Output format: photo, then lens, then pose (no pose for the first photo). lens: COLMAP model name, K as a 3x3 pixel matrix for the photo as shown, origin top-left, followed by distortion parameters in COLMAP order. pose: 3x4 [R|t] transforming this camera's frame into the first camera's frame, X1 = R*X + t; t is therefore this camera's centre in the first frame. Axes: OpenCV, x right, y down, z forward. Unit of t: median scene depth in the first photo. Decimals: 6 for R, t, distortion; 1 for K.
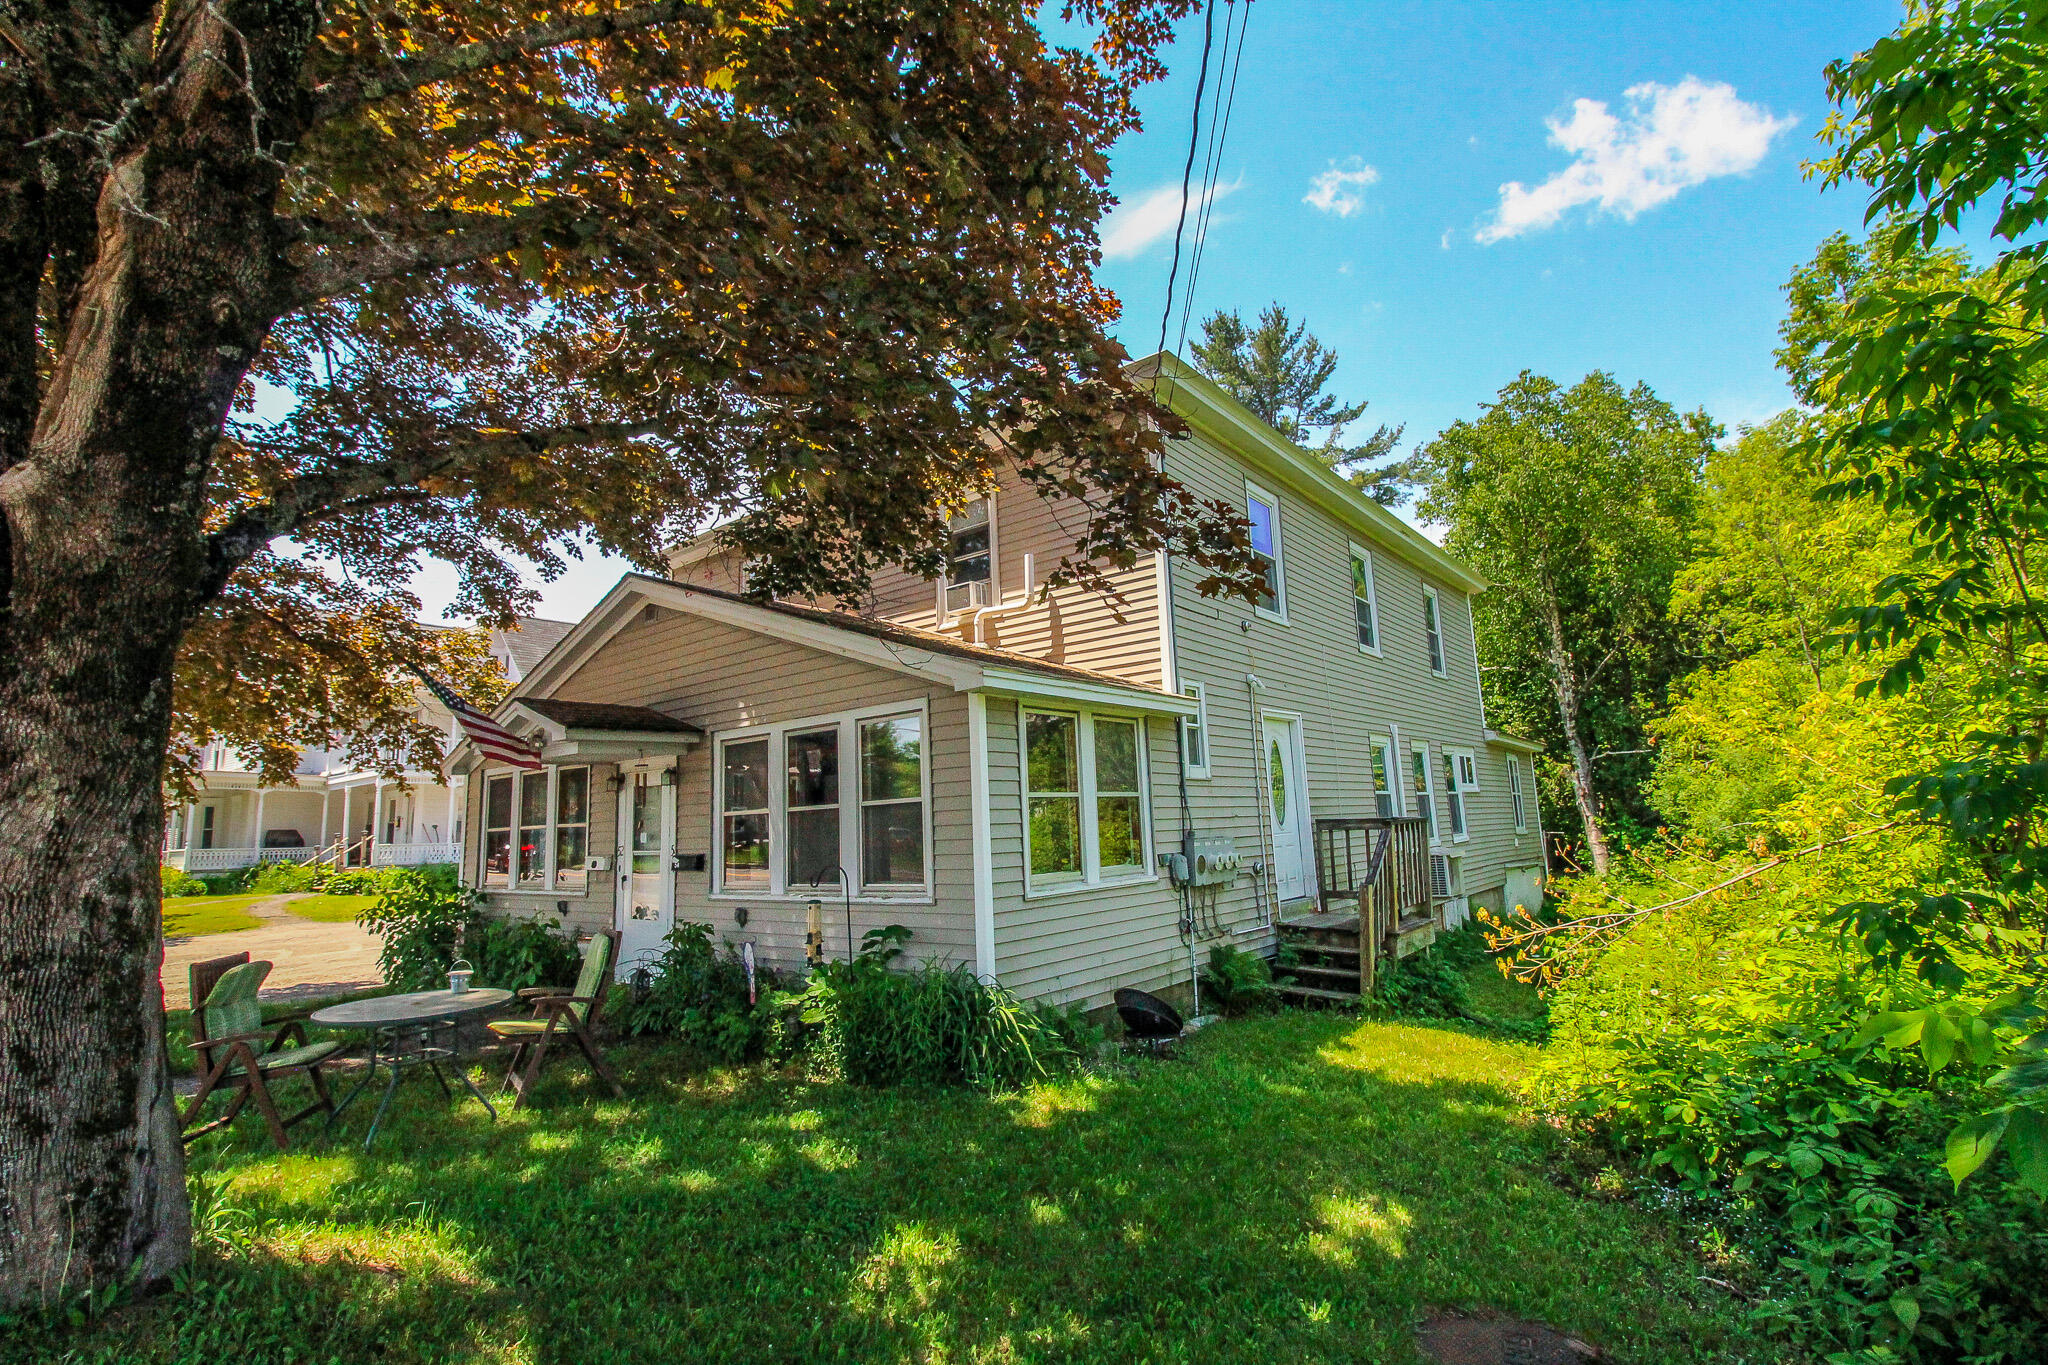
lens RADIAL K [[941.1, 0, 1001.8], [0, 941.1, 677.1], [0, 0, 1]] dist [-0.000654, -0.014452]
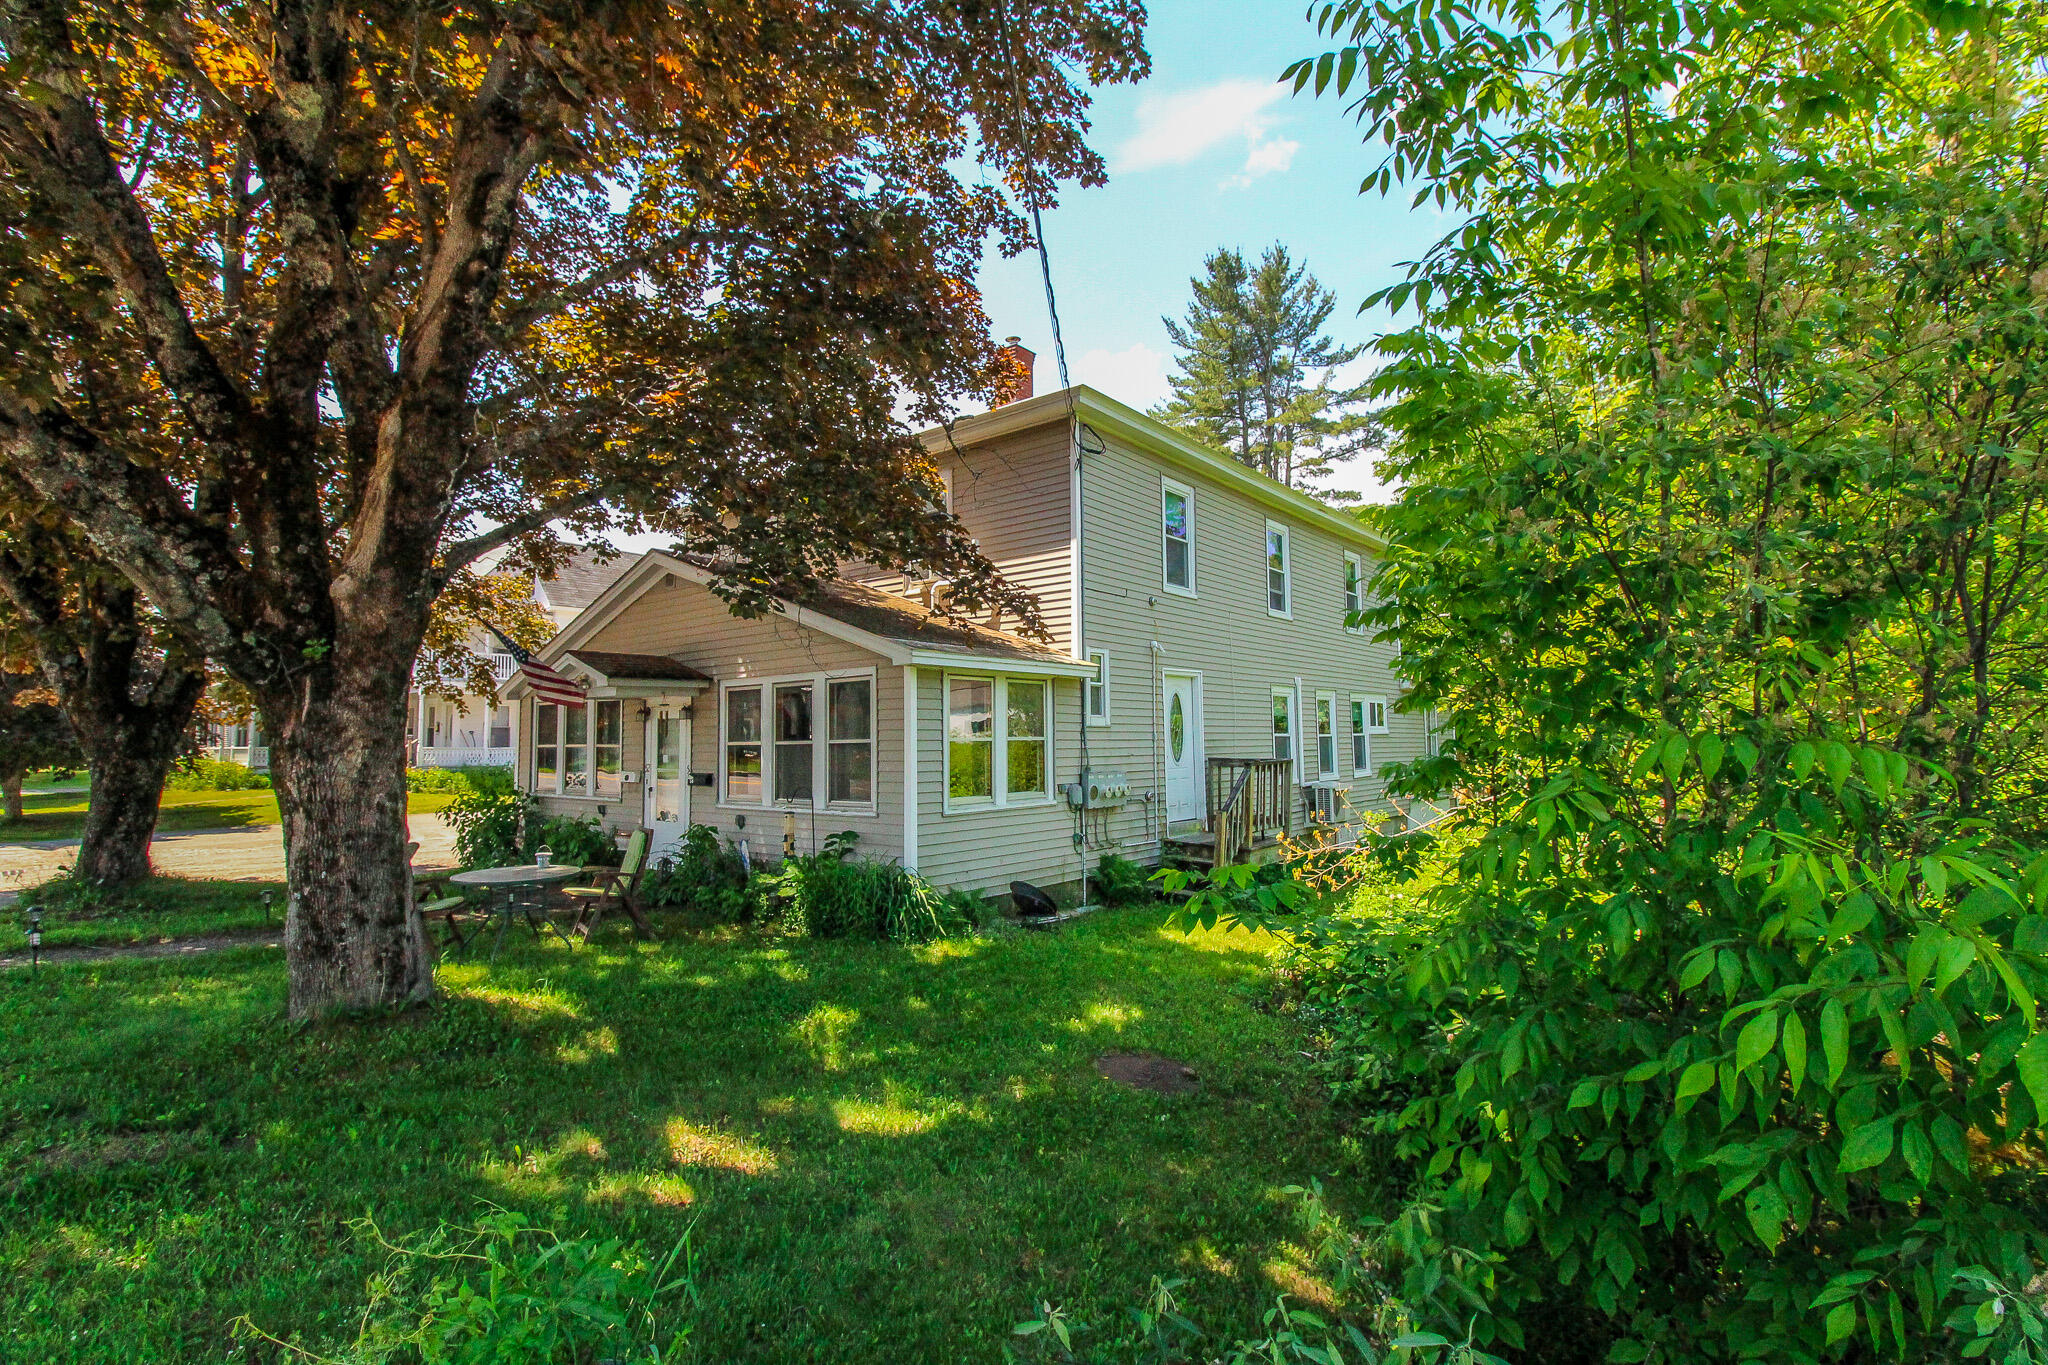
lens RADIAL K [[965.2, 0, 1011.8], [0, 965.2, 679.0], [0, 0, 1]] dist [-0.000589, -0.016955]
pose [[0.999553, 0.028665, -0.008488, 0.111080], [-0.027718, 0.994992, 0.096034, -0.085832], [0.011198, -0.095756, 0.995342, -0.328499]]
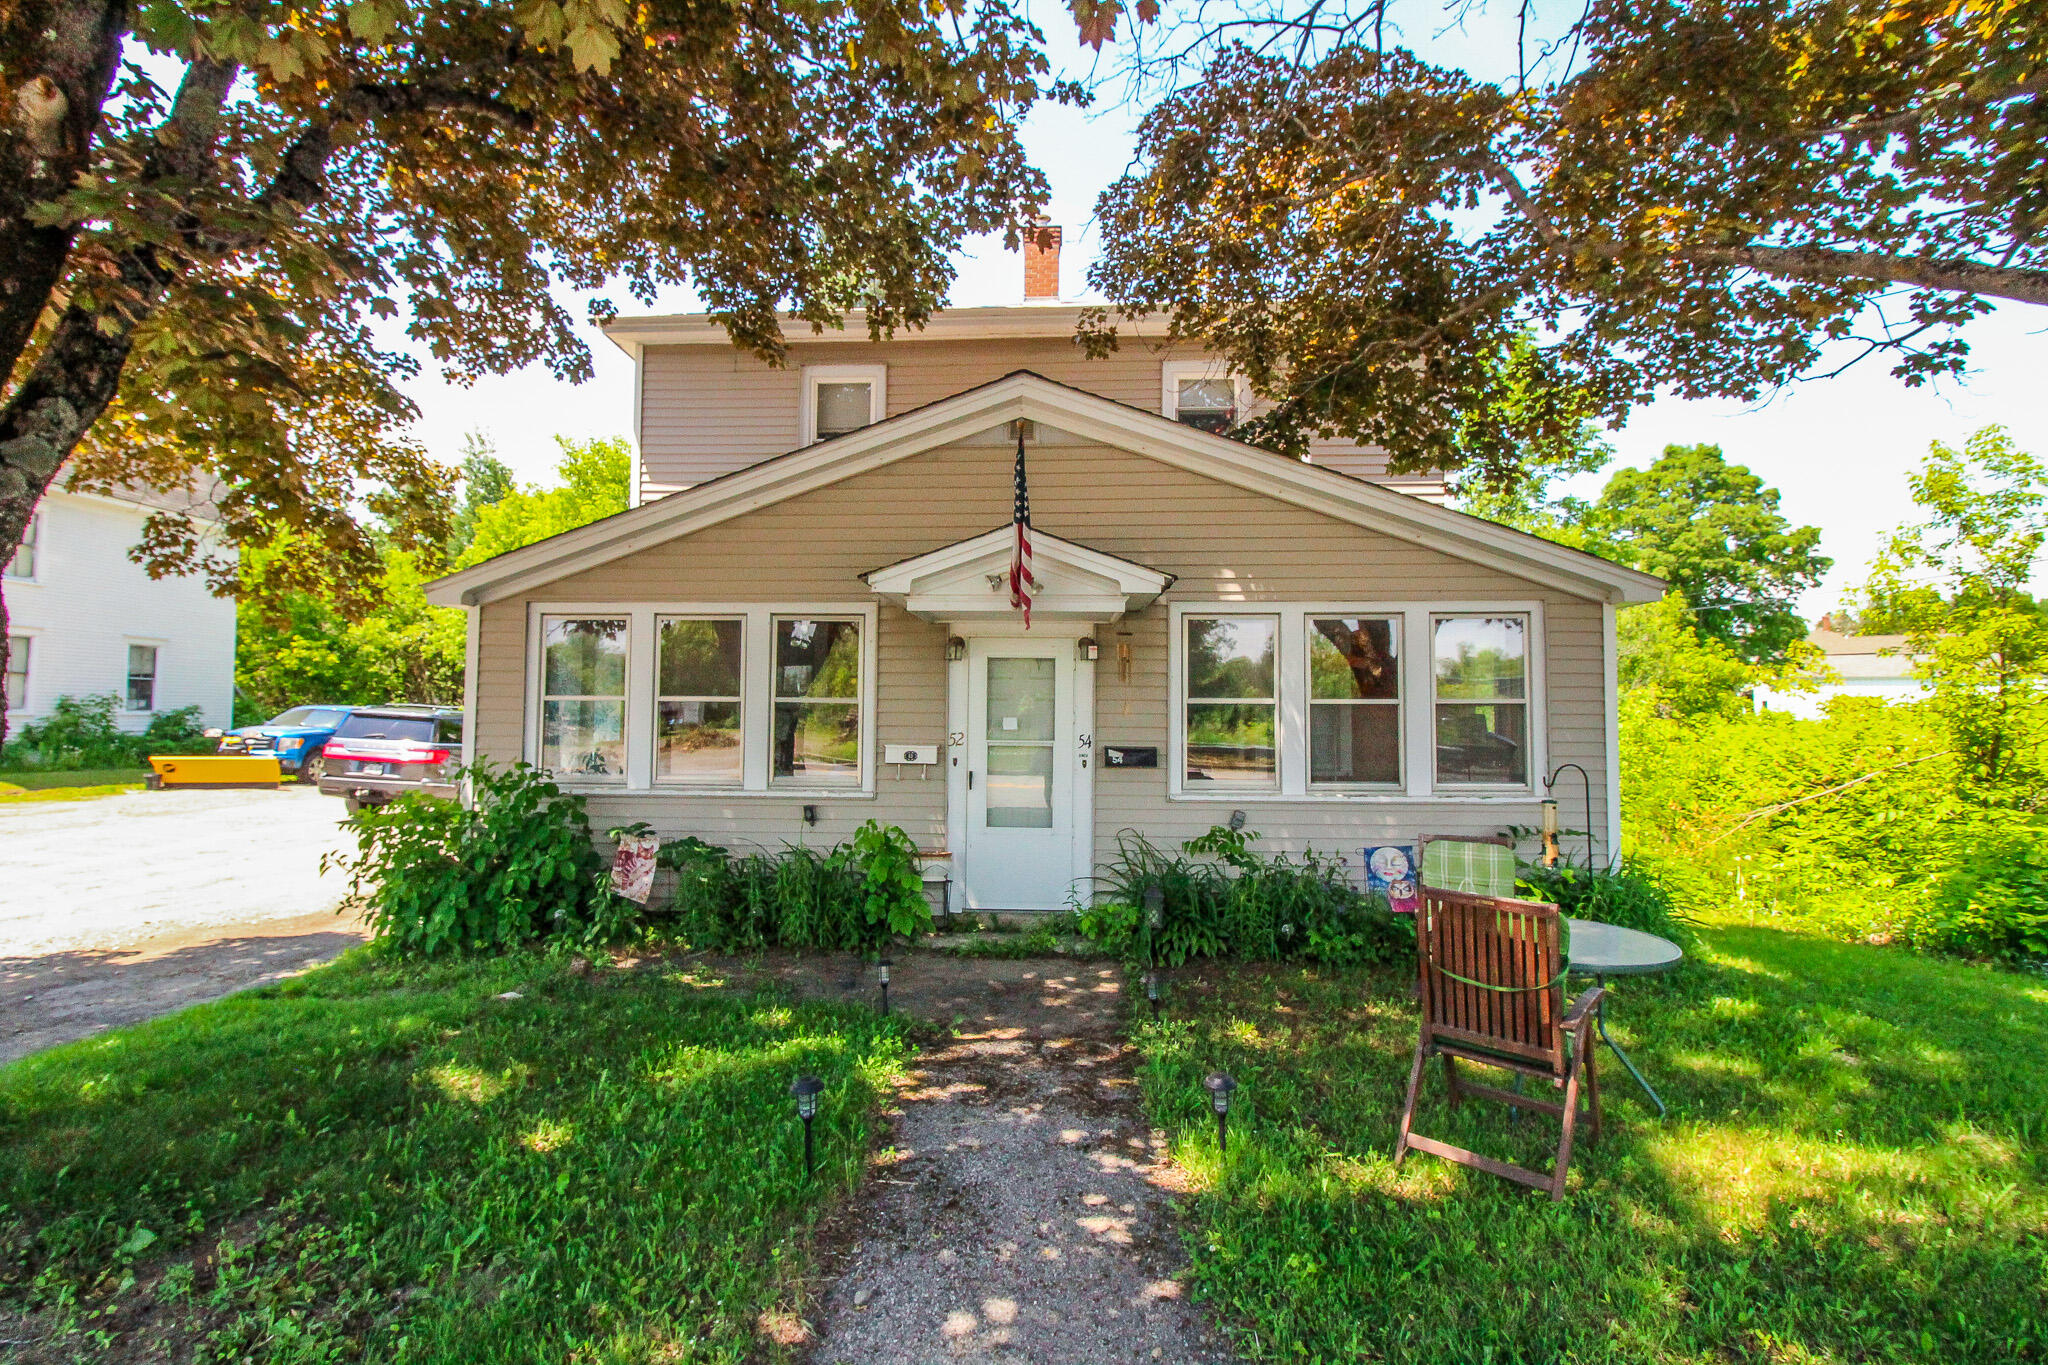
lens RADIAL K [[965.2, 0, 1011.8], [0, 965.2, 679.0], [0, 0, 1]] dist [-0.000589, -0.016955]
pose [[0.807022, 0.072948, 0.585999, -0.949156], [-0.134189, 0.989034, 0.061683, 0.096500], [-0.575073, -0.128414, 0.807961, 0.406989]]
